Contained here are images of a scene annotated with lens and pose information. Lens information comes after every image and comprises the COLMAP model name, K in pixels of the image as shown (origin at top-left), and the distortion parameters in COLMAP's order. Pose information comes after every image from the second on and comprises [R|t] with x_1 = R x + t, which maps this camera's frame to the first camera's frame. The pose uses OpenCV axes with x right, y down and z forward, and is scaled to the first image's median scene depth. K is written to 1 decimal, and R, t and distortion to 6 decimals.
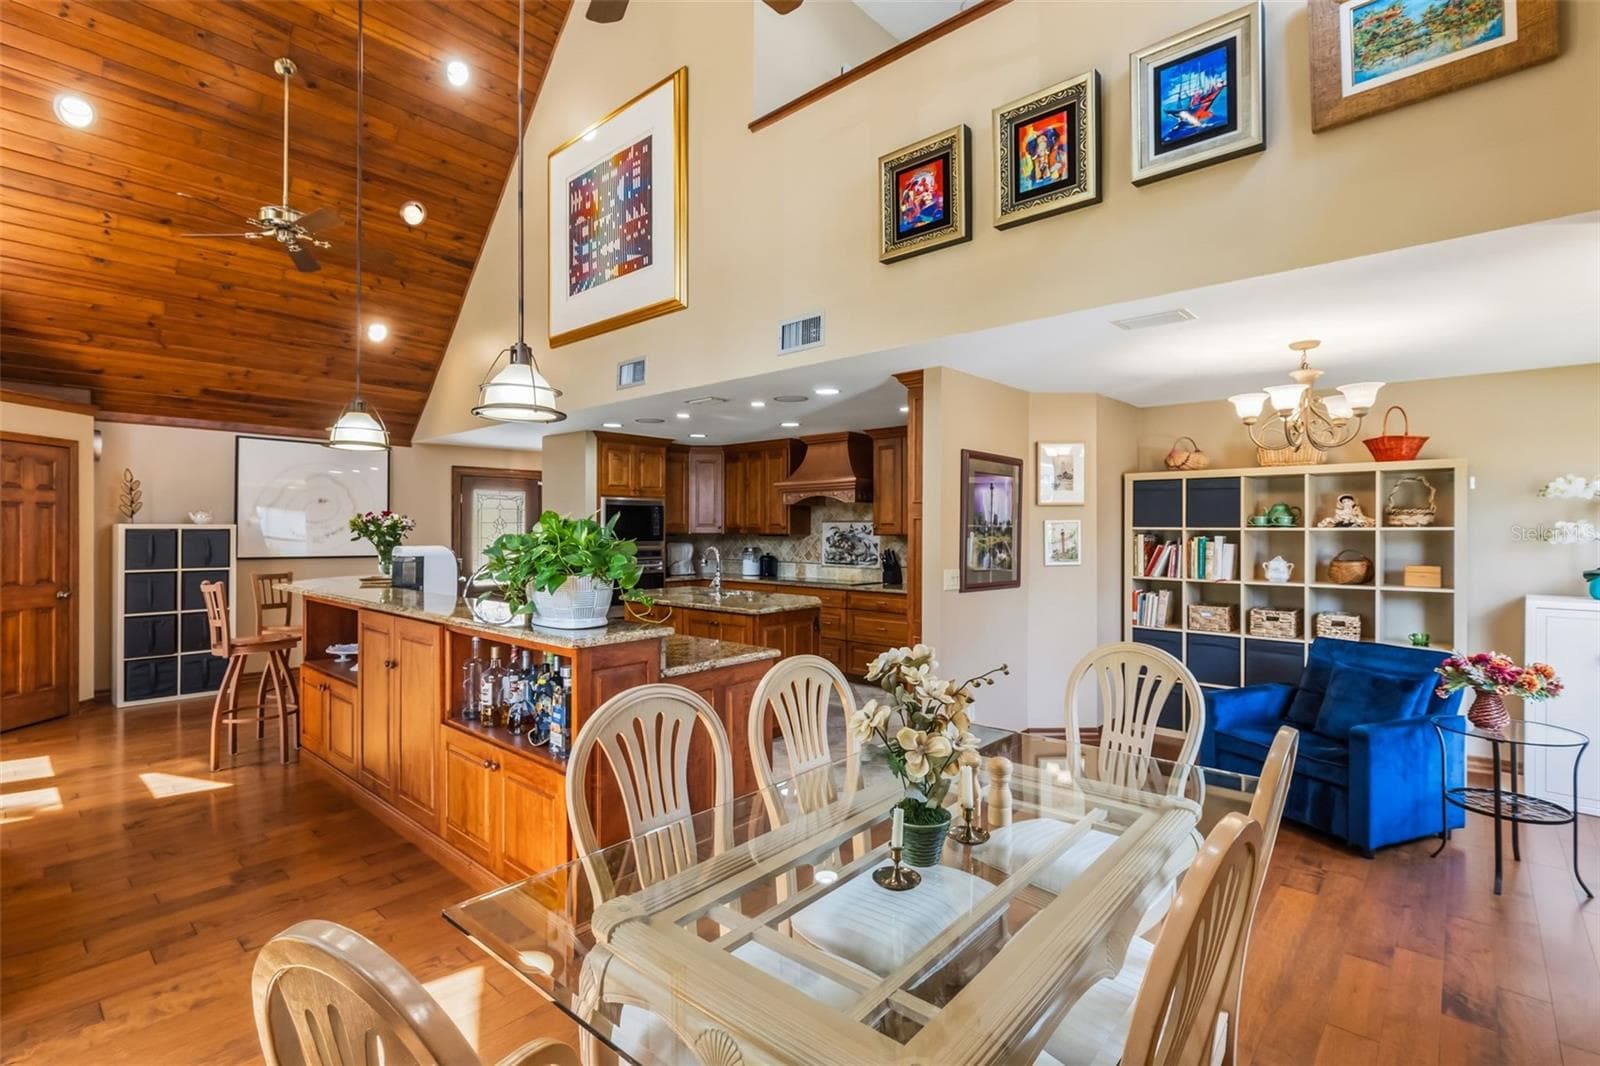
lens RADIAL K [[727.2, 0, 772.1], [0, 727.2, 528.6], [0, 0, 1]] dist [-0.000675, -0.000564]
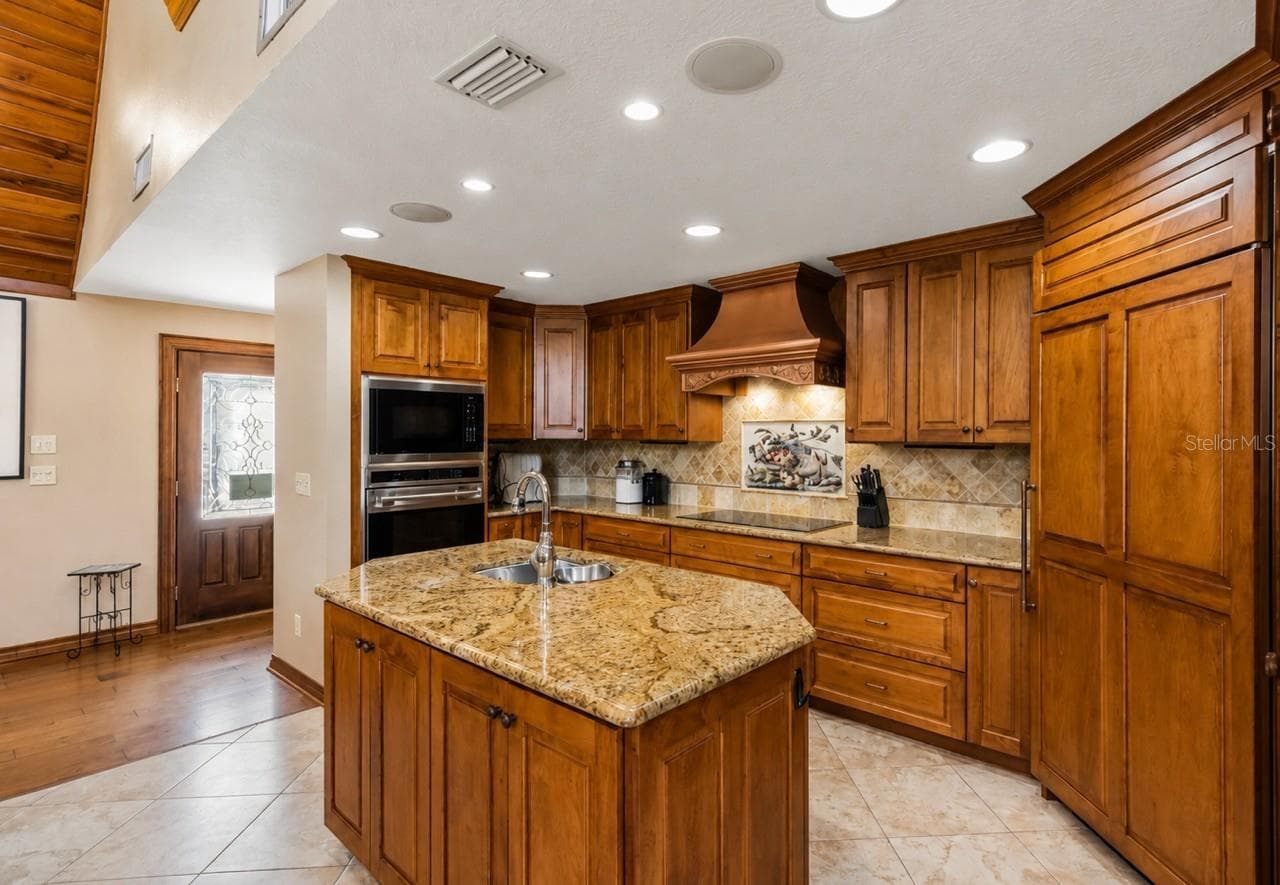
lens RADIAL K [[617.2, 0, 681.4], [0, 617.2, 427.7], [0, 0, 1]] dist [-0.001728, 0.000021]
pose [[0.998563, -0.000694, 0.053582, -0.012601], [0.001128, 0.999967, -0.008075, 0.000612], [-0.053575, 0.008124, 0.998531, 0.474623]]
